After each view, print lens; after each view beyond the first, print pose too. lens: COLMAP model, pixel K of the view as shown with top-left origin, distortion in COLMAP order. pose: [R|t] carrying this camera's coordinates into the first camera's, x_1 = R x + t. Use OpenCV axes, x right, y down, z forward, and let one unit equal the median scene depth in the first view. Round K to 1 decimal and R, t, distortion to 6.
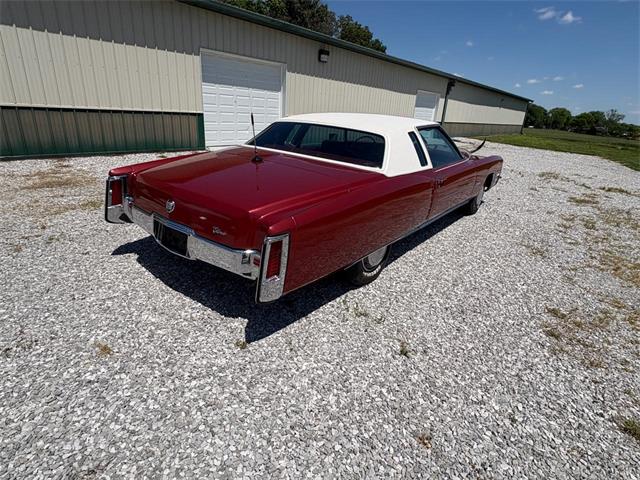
lens RADIAL K [[348.1, 0, 320.2], [0, 348.1, 240.0], [0, 0, 1]] dist [-0.001008, 0.000226]
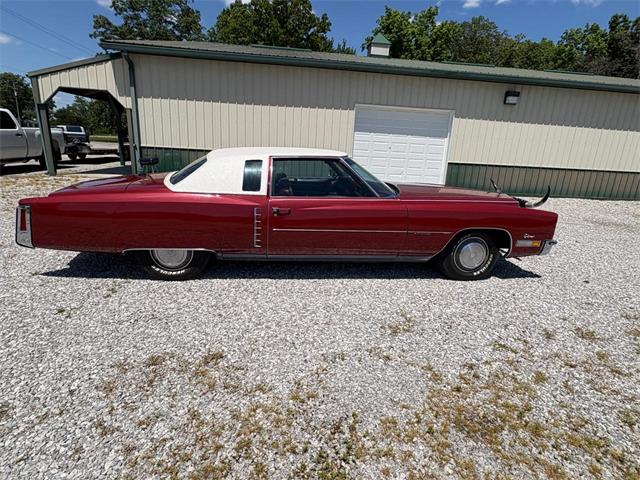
lens RADIAL K [[348.1, 0, 321.3], [0, 348.1, 238.2], [0, 0, 1]] dist [-0.001008, 0.000226]
pose [[0.714539, 0.160246, -0.680996, 1.059784], [-0.256131, 0.965751, -0.041495, -0.080247], [0.651023, 0.204074, 0.731111, 0.369626]]
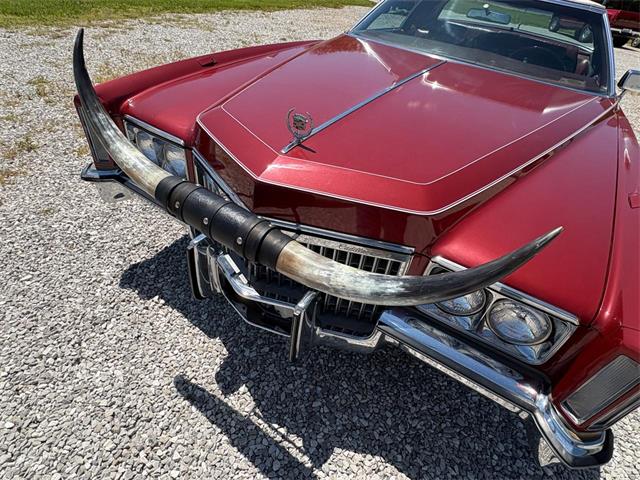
lens RADIAL K [[348.1, 0, 316.6], [0, 348.1, 243.4], [0, 0, 1]] dist [-0.001008, 0.000226]
pose [[-0.975899, -0.090894, -0.198393, 0.656915], [-0.217400, 0.483874, 0.847705, -0.660829], [0.018946, 0.870405, -0.491972, 1.916344]]
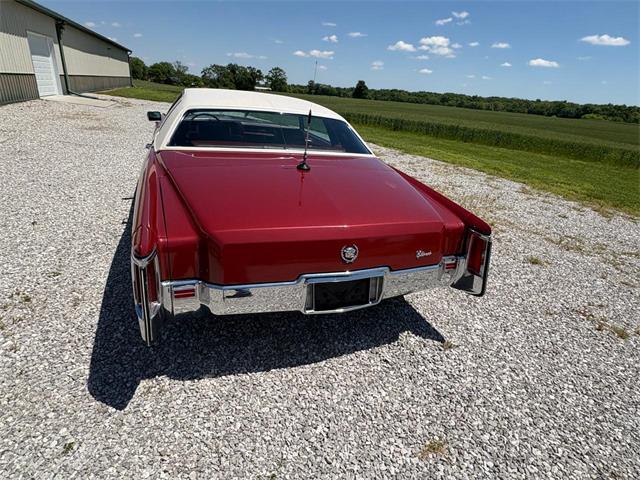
lens RADIAL K [[348.1, 0, 319.3], [0, 348.1, 238.7], [0, 0, 1]] dist [-0.001008, 0.000226]
pose [[0.522449, -0.347822, 0.778503, -0.650400], [0.249484, 0.935418, 0.250502, -0.206601], [-0.815356, 0.063350, 0.575484, 0.399261]]
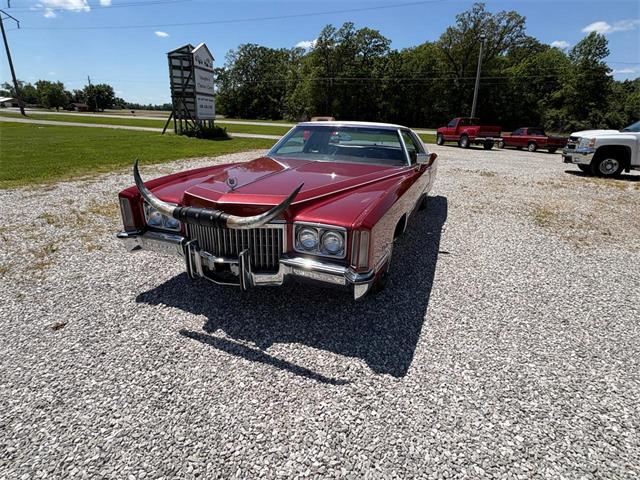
lens RADIAL K [[348.1, 0, 319.7], [0, 348.1, 240.8], [0, 0, 1]] dist [-0.001008, 0.000226]
pose [[-0.955692, -0.002830, -0.294356, 0.658508], [-0.191103, 0.766552, 0.613089, -0.816473], [0.223904, 0.642176, -0.733128, 2.276736]]
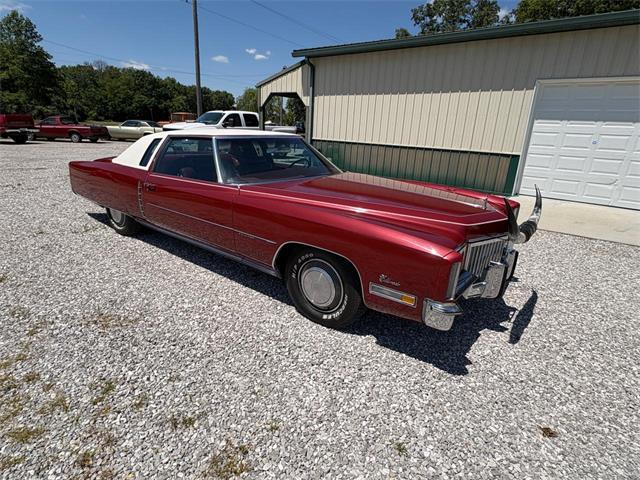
lens RADIAL K [[348.1, 0, 319.2], [0, 348.1, 240.4], [0, 0, 1]] dist [-0.001008, 0.000226]
pose [[0.015326, 0.246361, -0.969057, 1.327796], [-0.397606, 0.890751, 0.220165, -0.430734], [0.917428, 0.381929, 0.111606, 1.351018]]
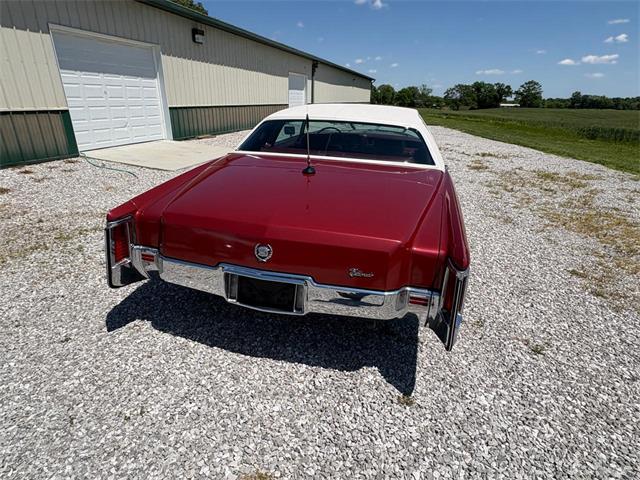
lens RADIAL K [[348.1, 0, 320.2], [0, 348.1, 239.7], [0, 0, 1]] dist [-0.001008, 0.000226]
pose [[0.918750, -0.186975, 0.347763, -0.362236], [0.171745, 0.982327, 0.074420, -0.099300], [-0.355531, -0.008647, 0.934624, 0.174944]]
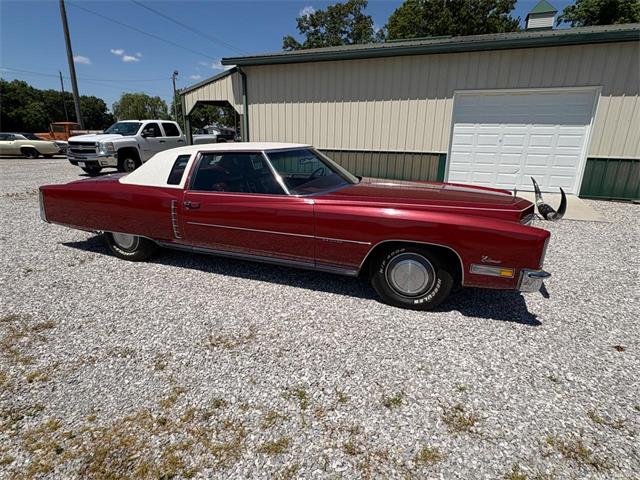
lens RADIAL K [[348.1, 0, 319.0], [0, 348.1, 239.3], [0, 0, 1]] dist [-0.001008, 0.000226]
pose [[0.307466, 0.213659, -0.927262, 1.339343], [-0.334393, 0.936575, 0.104925, -0.288400], [0.890868, 0.277809, 0.359411, 0.960101]]
